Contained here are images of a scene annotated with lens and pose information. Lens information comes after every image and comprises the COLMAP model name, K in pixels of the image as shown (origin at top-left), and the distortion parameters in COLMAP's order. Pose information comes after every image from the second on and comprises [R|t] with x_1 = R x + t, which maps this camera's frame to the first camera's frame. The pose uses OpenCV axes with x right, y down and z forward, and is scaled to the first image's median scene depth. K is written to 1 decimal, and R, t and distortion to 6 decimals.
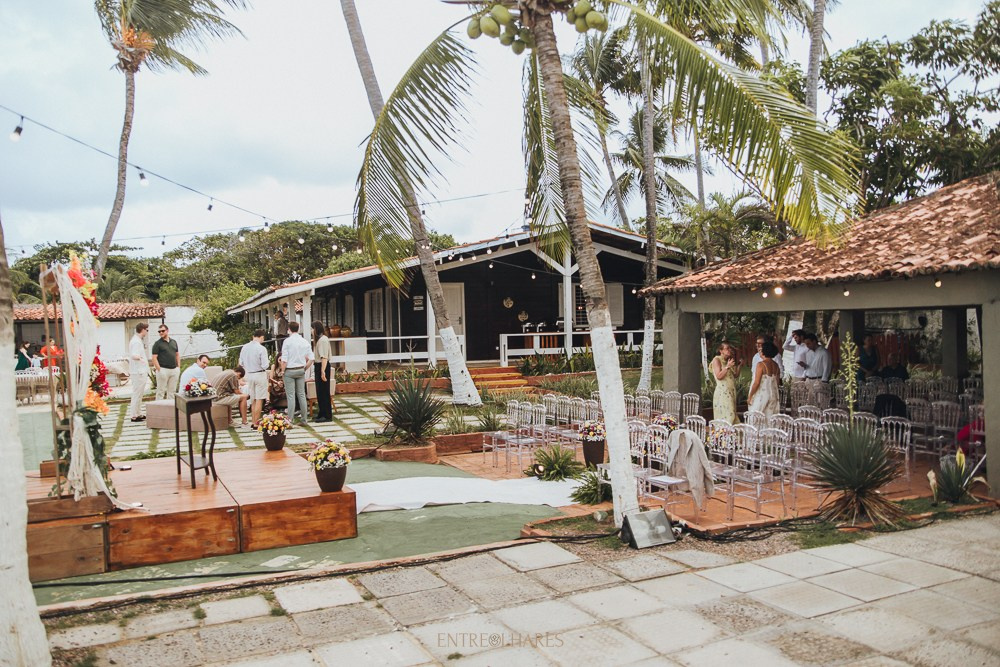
lens RADIAL K [[842.7, 0, 503.8], [0, 842.7, 355.3], [0, 0, 1]] dist [-0.044406, 0.141594]
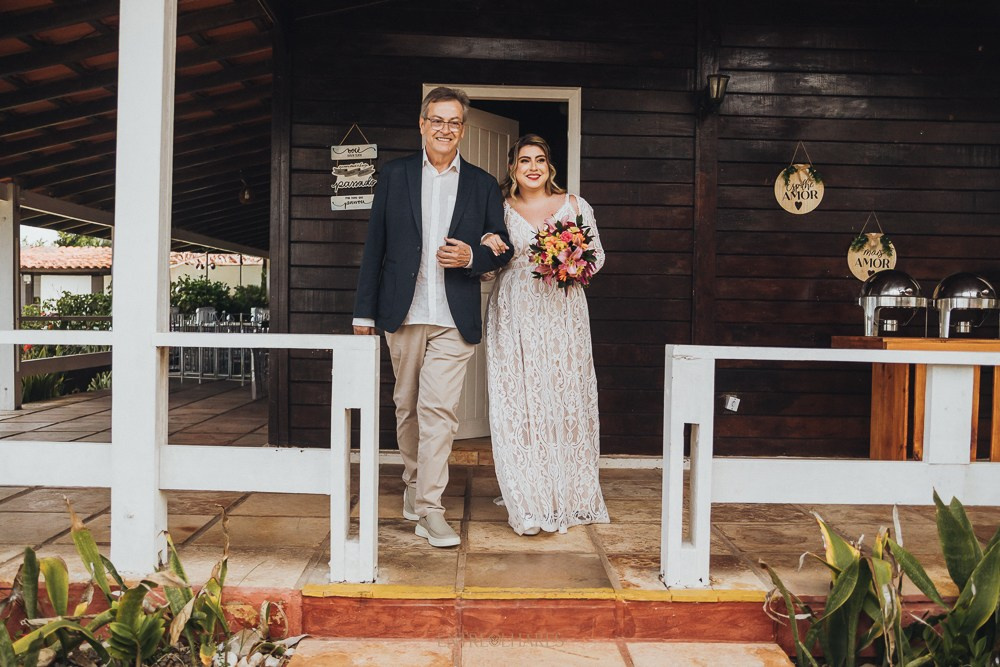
lens RADIAL K [[1029.0, 0, 501.0], [0, 1029.0, 351.5], [0, 0, 1]] dist [-0.007045, -0.003349]
pose [[0.939733, 0.050424, -0.338172, 0.025109], [-0.048571, 0.998722, 0.013943, -0.022990], [0.338443, 0.003323, 0.940981, 0.766906]]
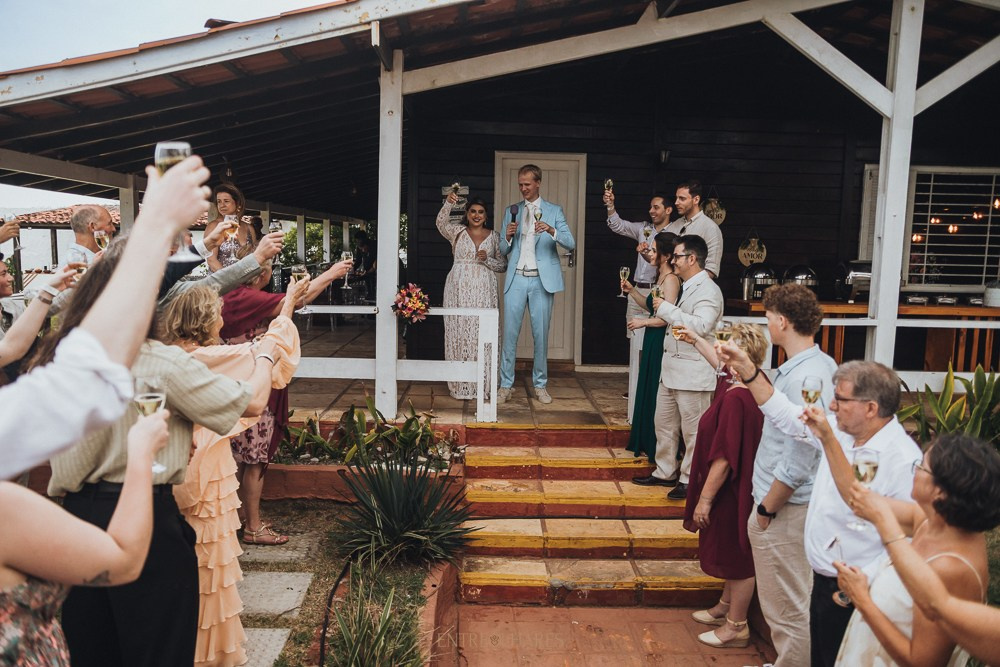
lens RADIAL K [[842.7, 0, 503.8], [0, 842.7, 355.3], [0, 0, 1]] dist [-0.044406, 0.141594]
pose [[0.940844, 0.084120, -0.328233, 0.047440], [-0.053433, 0.993406, 0.101433, -0.035141], [0.334601, -0.077894, 0.939135, 0.651178]]
